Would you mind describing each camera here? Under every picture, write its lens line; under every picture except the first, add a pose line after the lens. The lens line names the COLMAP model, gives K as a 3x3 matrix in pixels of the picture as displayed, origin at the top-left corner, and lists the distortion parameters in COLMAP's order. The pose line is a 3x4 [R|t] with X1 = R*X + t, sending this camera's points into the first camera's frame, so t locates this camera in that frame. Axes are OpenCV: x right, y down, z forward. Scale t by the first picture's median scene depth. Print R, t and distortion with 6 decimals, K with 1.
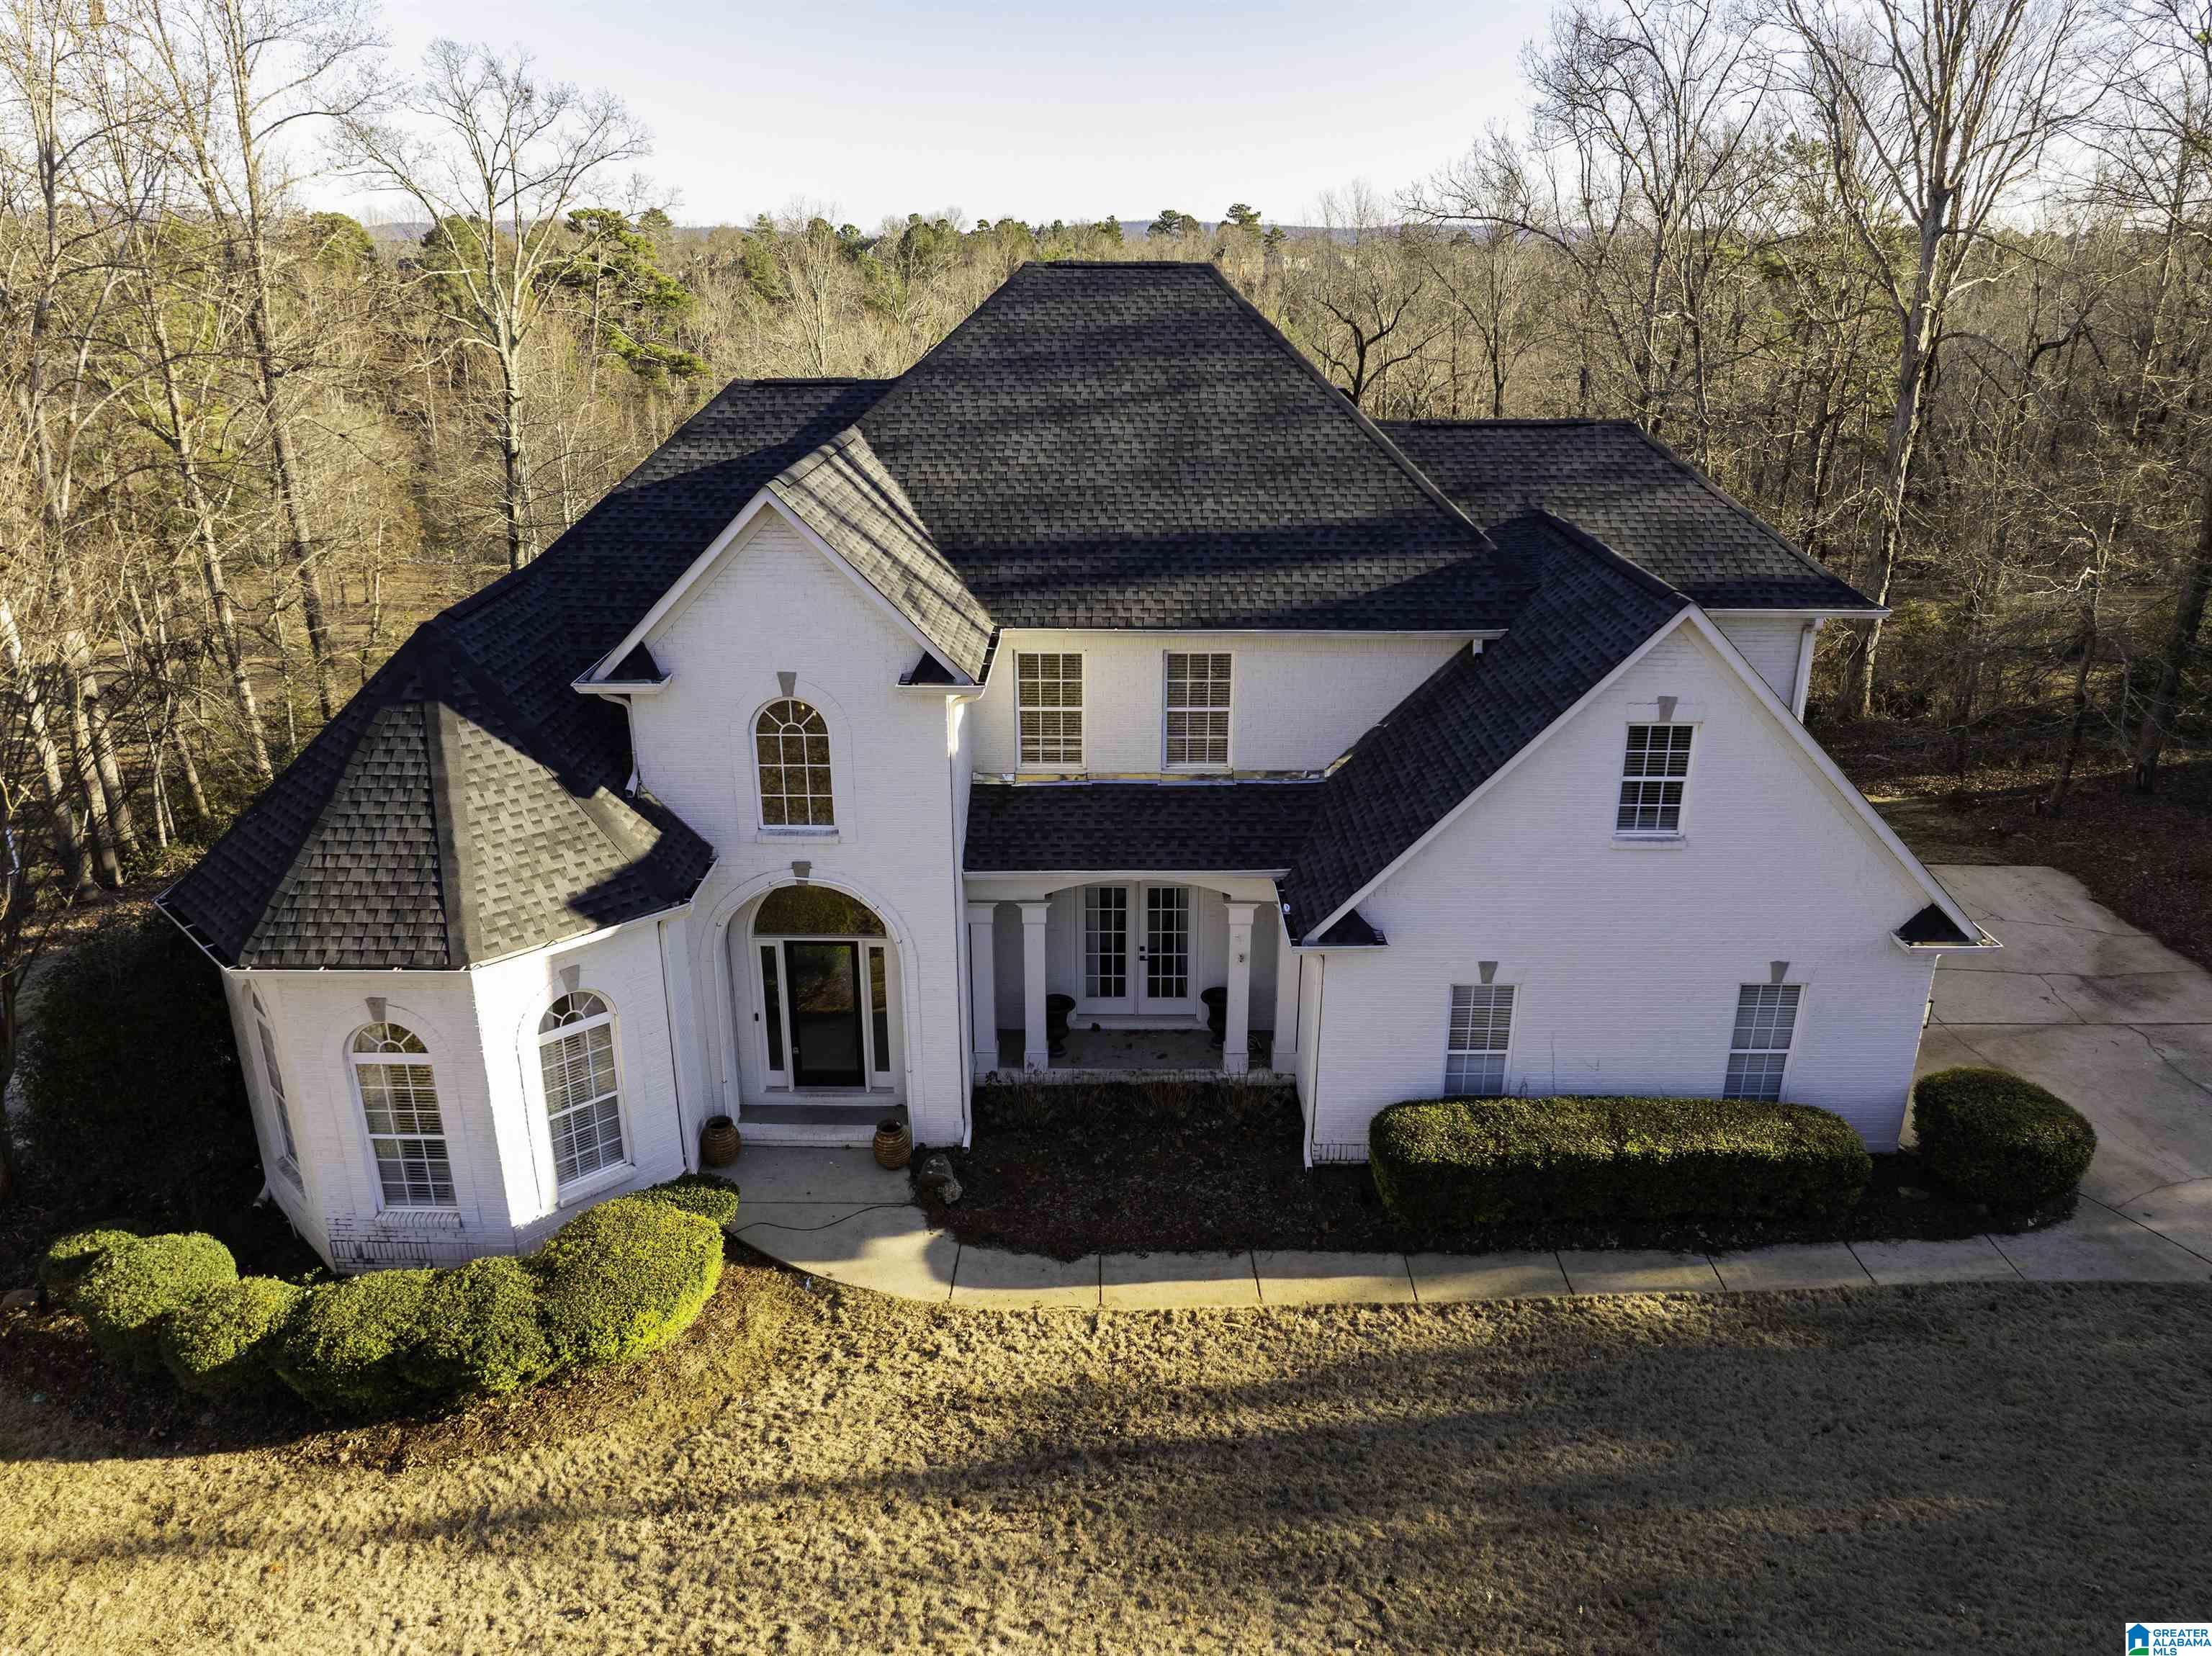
lens RADIAL K [[1557.0, 0, 1116.1], [0, 1557.0, 816.8], [0, 0, 1]] dist [-0.046081, 0.011972]
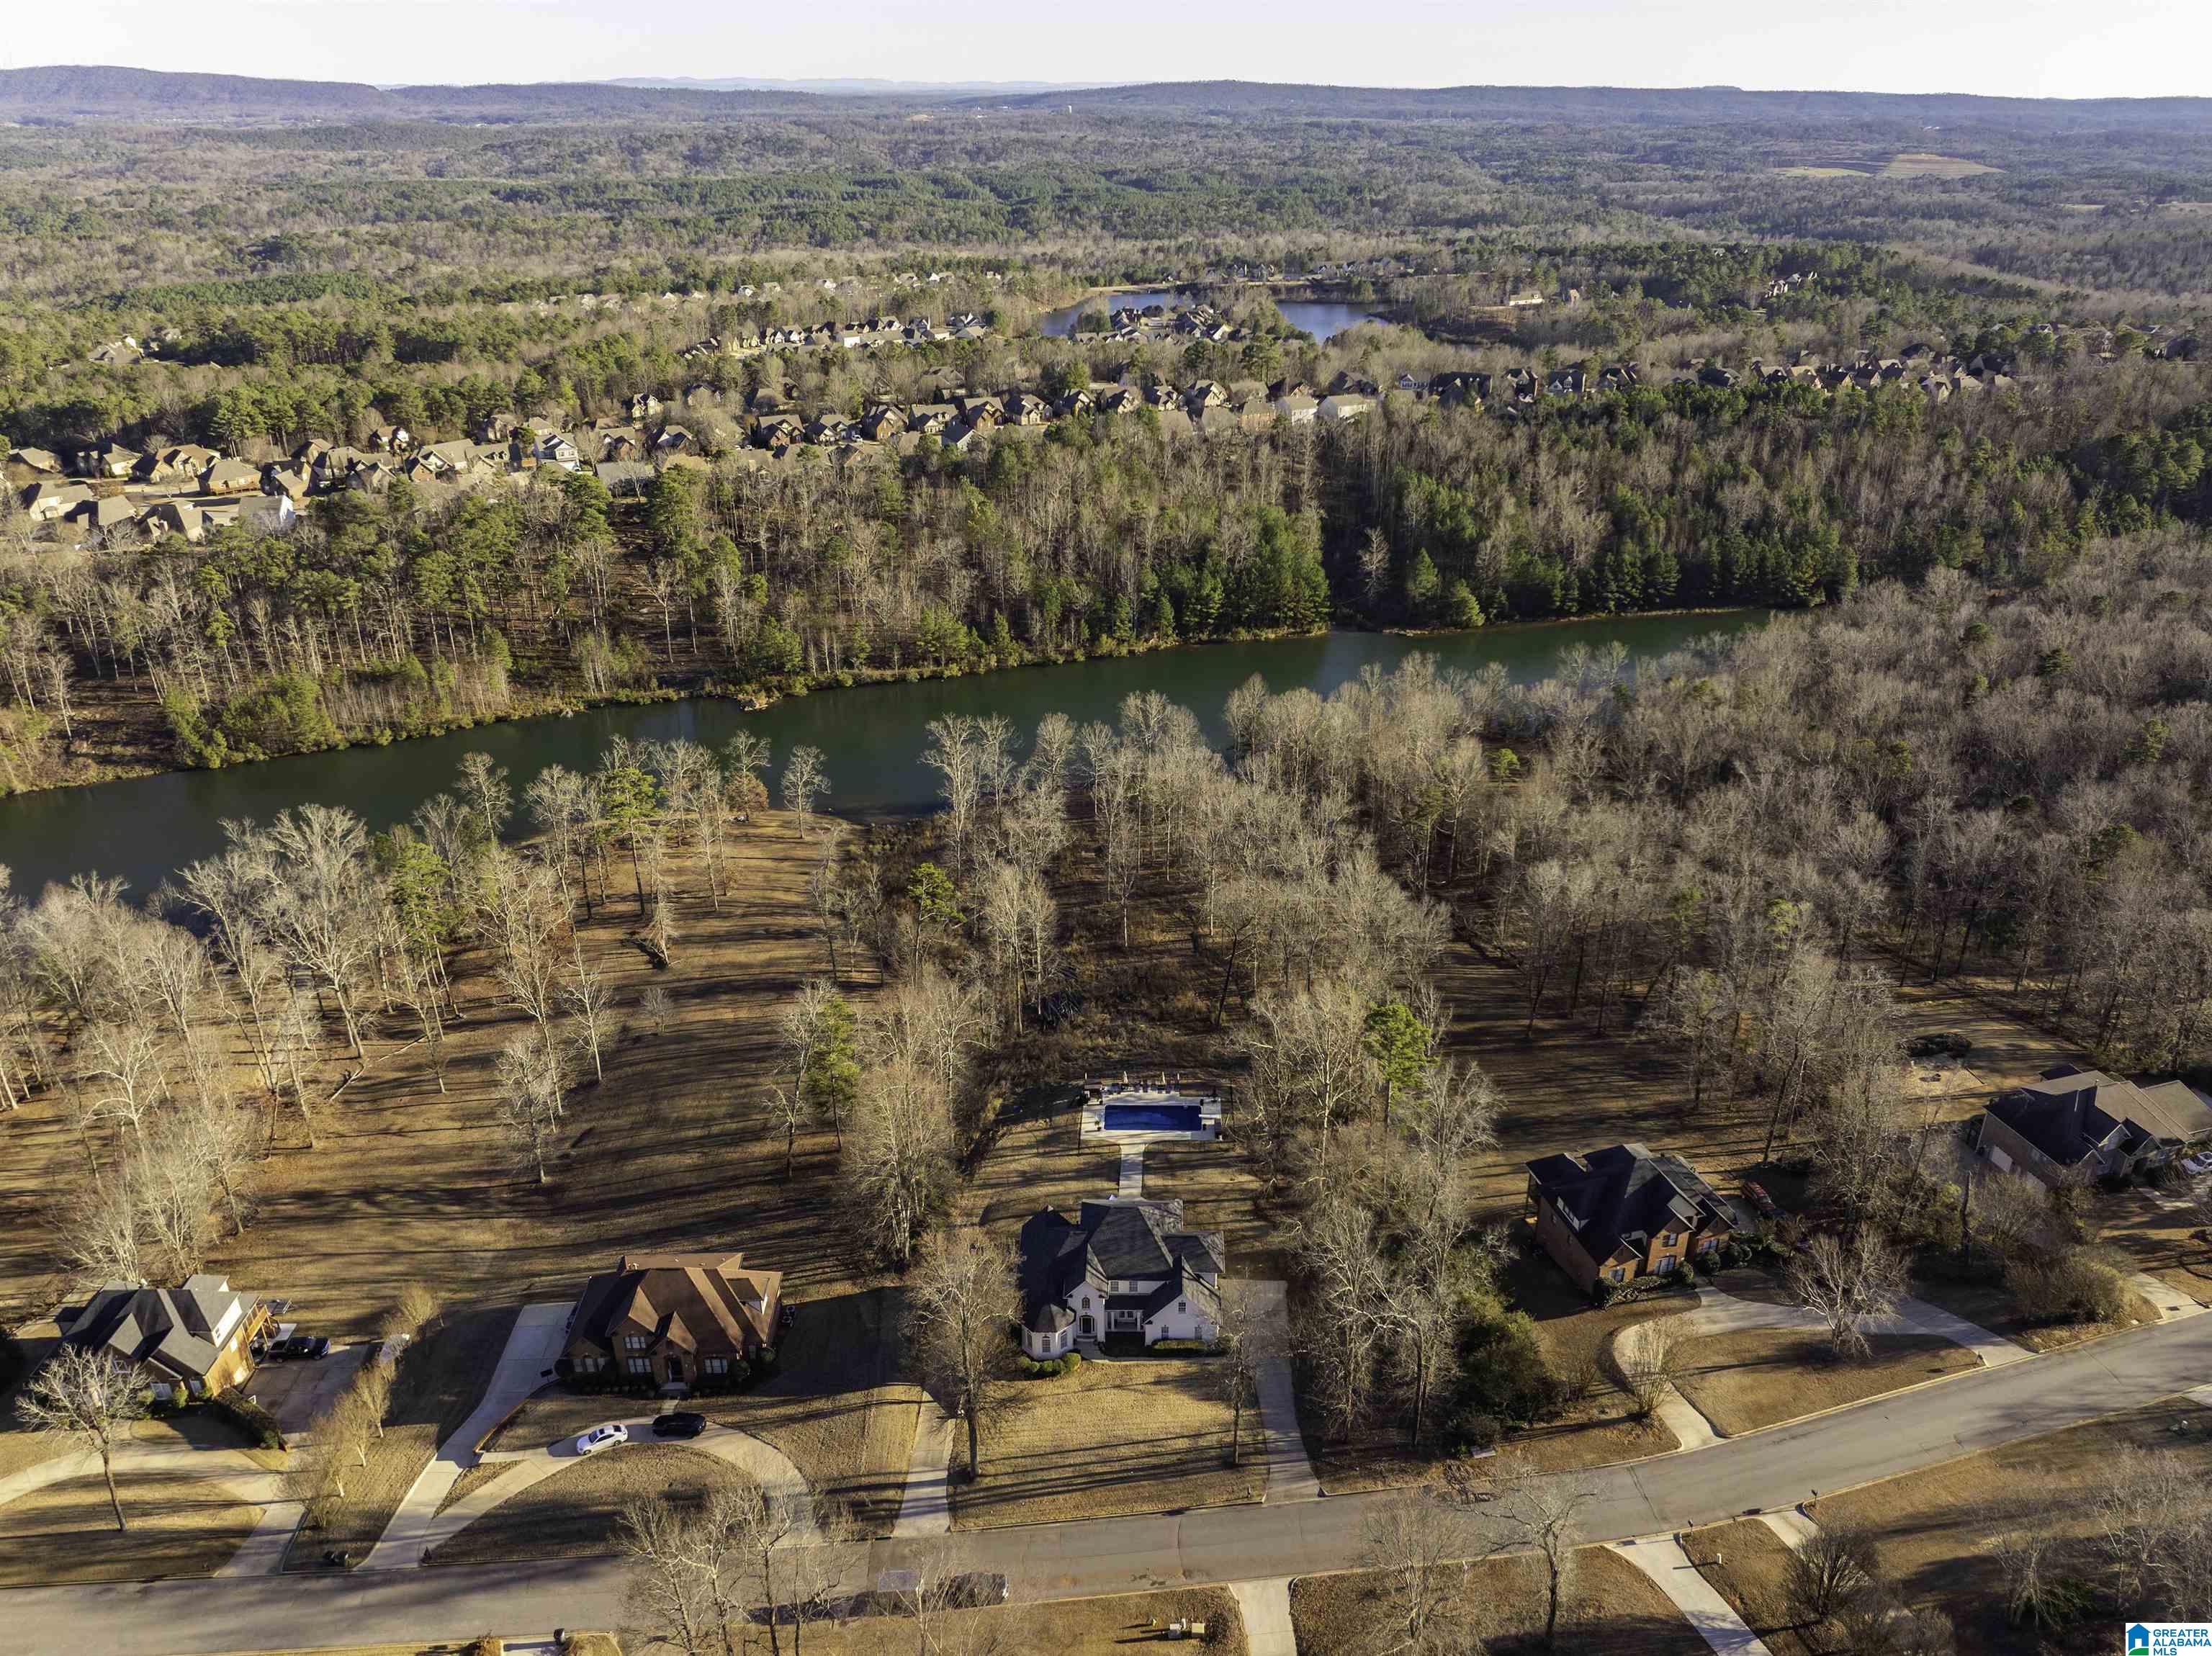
lens RADIAL K [[1557.0, 0, 1157.3], [0, 1557.0, 896.7], [0, 0, 1]] dist [-0.046081, 0.011972]
pose [[0.999976, 0.005541, -0.004202, 0.216235], [-0.004986, 0.992474, 0.122356, -3.332096], [0.004848, -0.122333, 0.992477, -7.295945]]
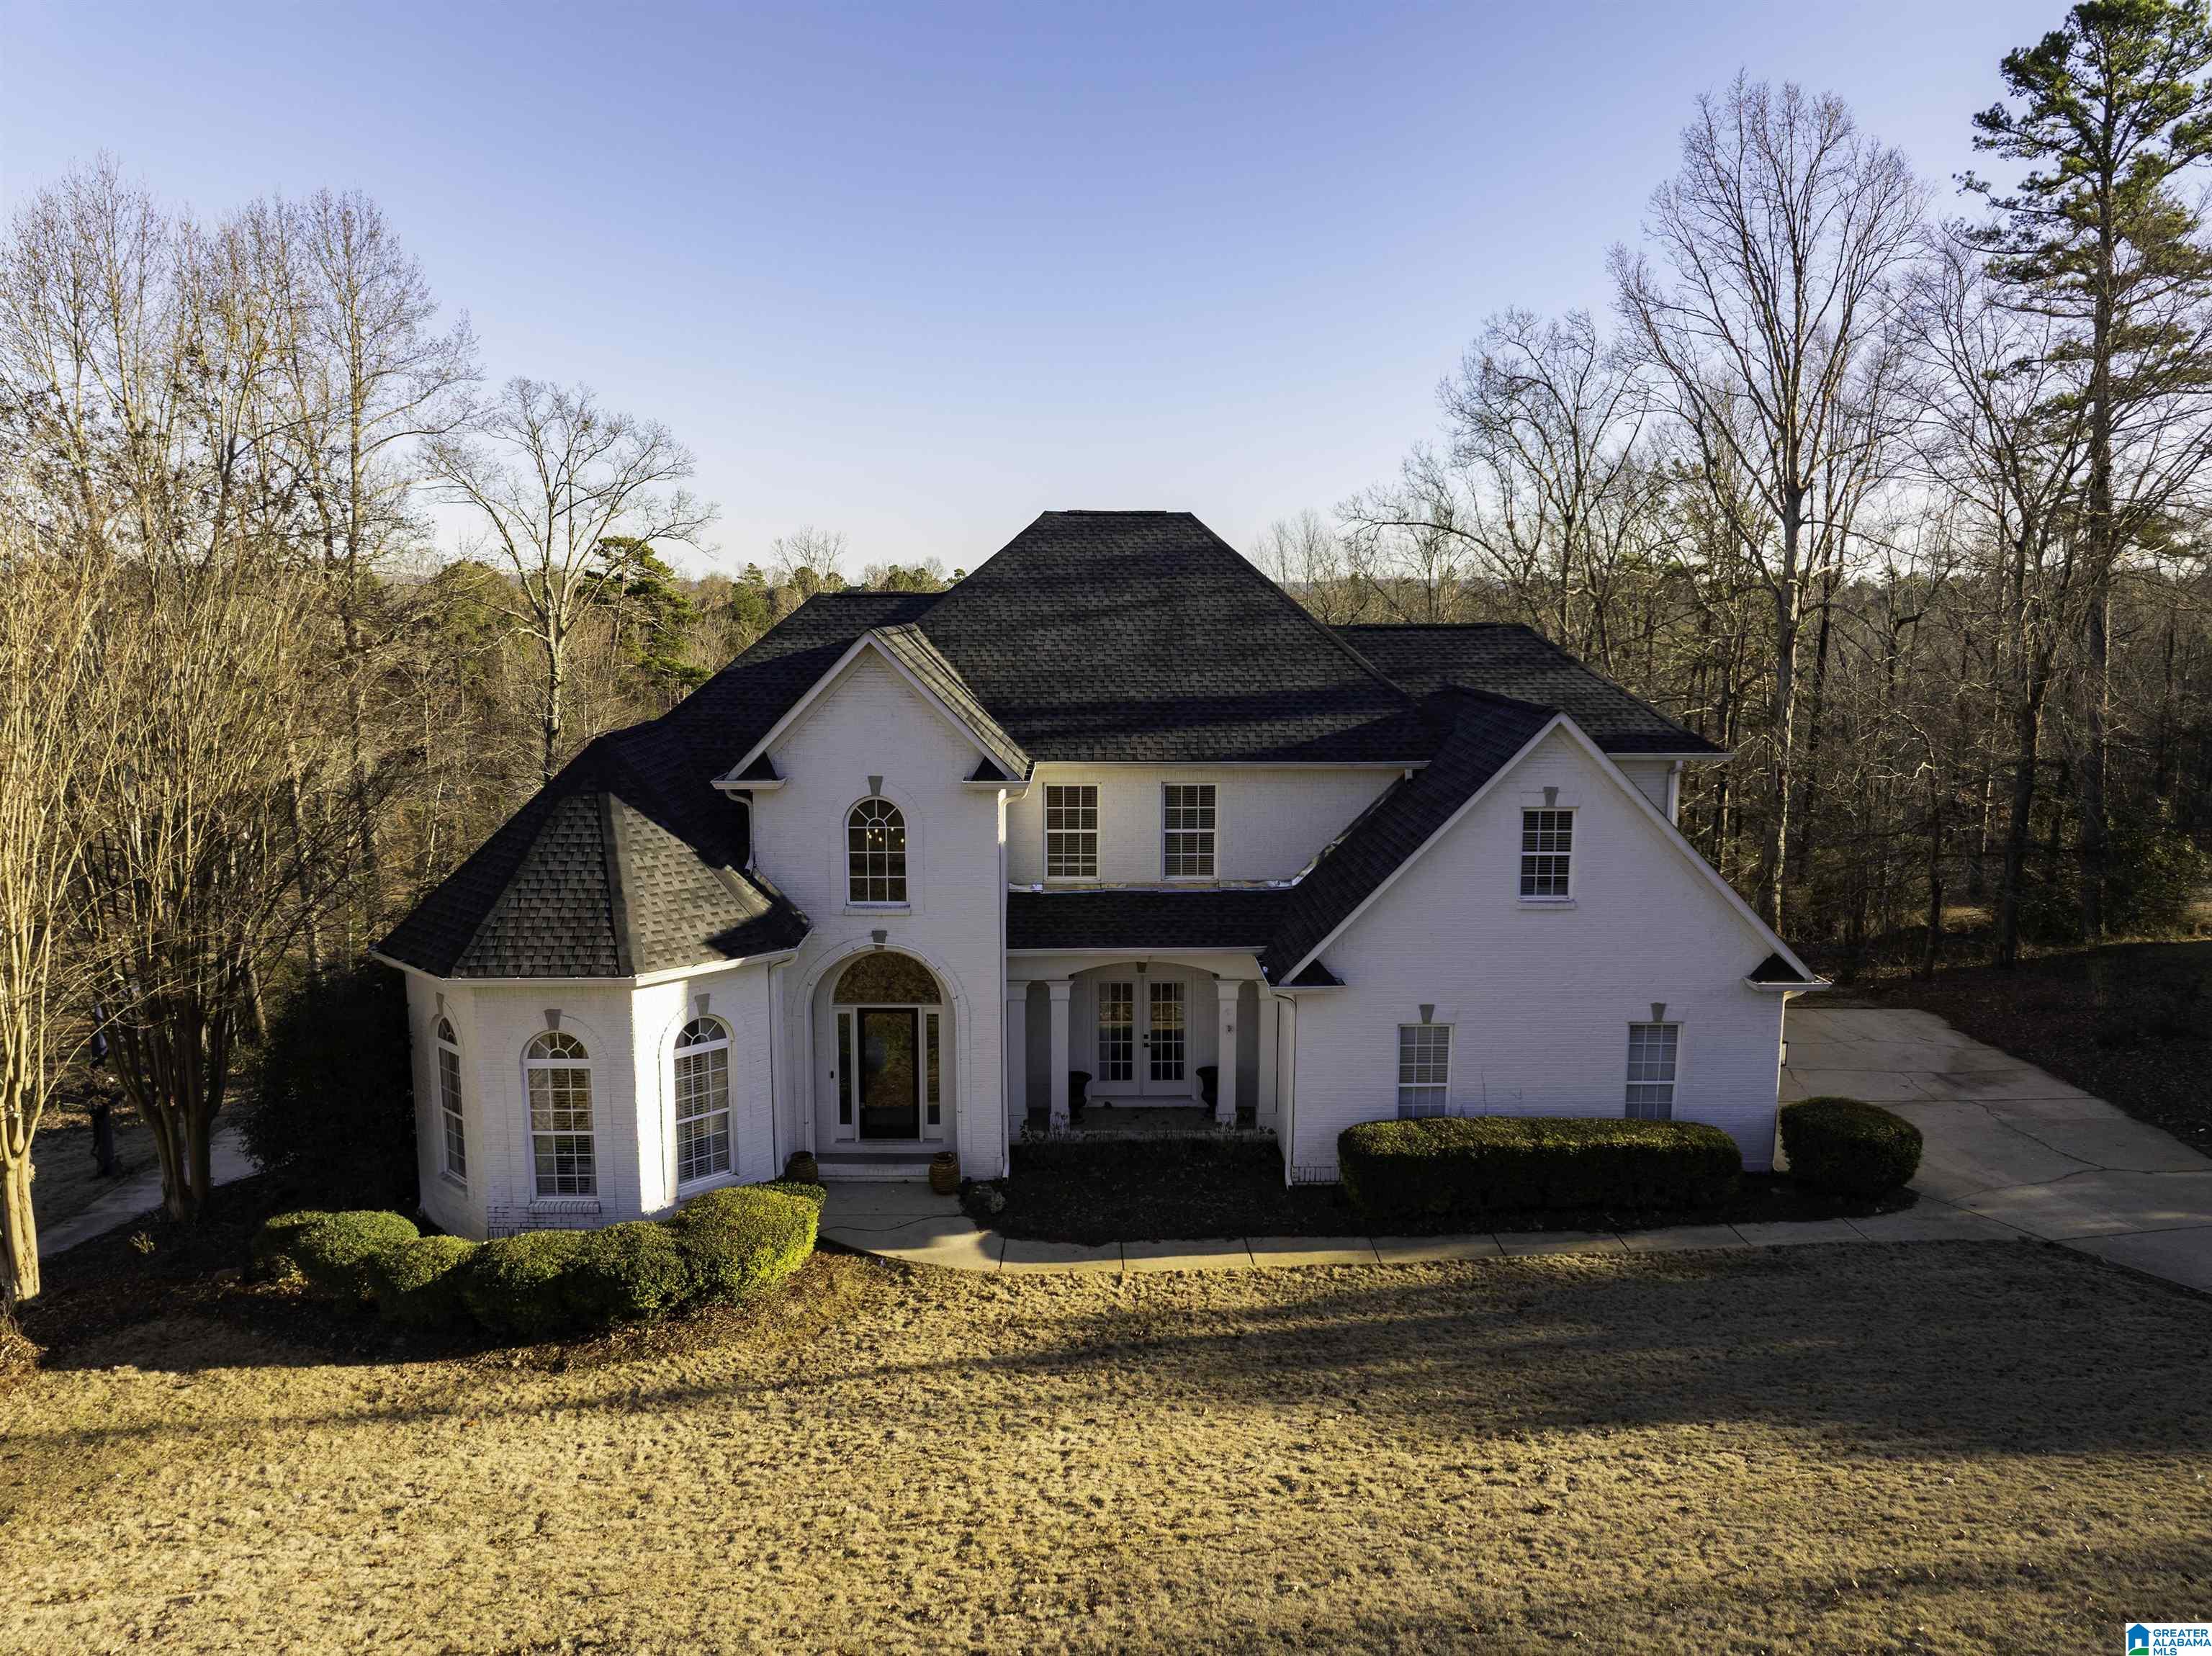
lens RADIAL K [[1557.0, 0, 1116.9], [0, 1557.0, 819.3], [0, 0, 1]] dist [-0.046081, 0.011972]
pose [[0.999752, -0.005300, 0.021612, -0.036923], [0.009745, 0.977419, -0.211085, 0.207535], [-0.020005, 0.211243, 0.977229, -0.252121]]
